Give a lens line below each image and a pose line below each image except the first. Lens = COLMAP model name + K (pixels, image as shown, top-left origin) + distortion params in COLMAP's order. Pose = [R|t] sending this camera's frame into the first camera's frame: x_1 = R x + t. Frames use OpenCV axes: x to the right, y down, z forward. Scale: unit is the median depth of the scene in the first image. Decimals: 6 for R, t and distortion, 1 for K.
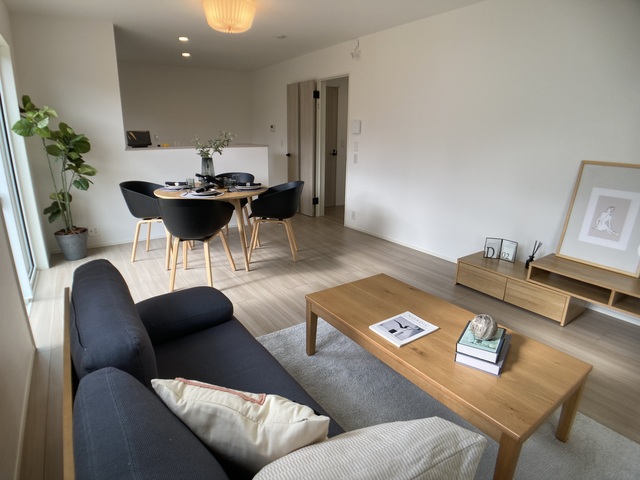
lens RADIAL K [[356.9, 0, 320.0], [0, 356.9, 240.0], [0, 0, 1]] dist [-0.089031, 0.020719]
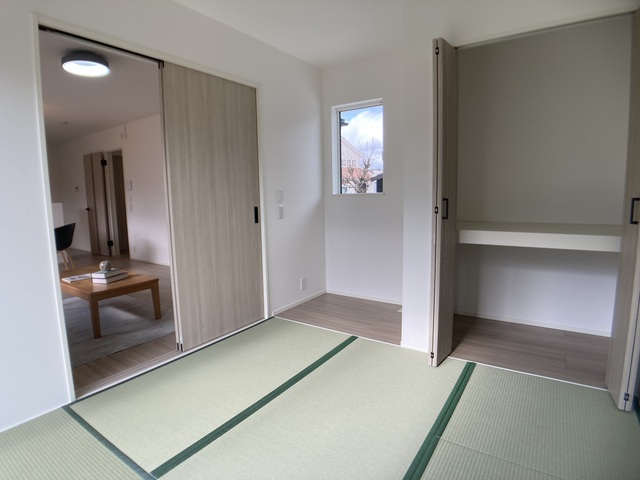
lens RADIAL K [[356.9, 0, 320.0], [0, 356.9, 240.0], [0, 0, 1]] dist [-0.089031, 0.020719]
pose [[0.932303, -0.076117, 0.353578, 0.386639], [0.131459, 0.982057, -0.135213, 0.223235], [-0.336942, 0.172540, 0.925581, -0.610658]]
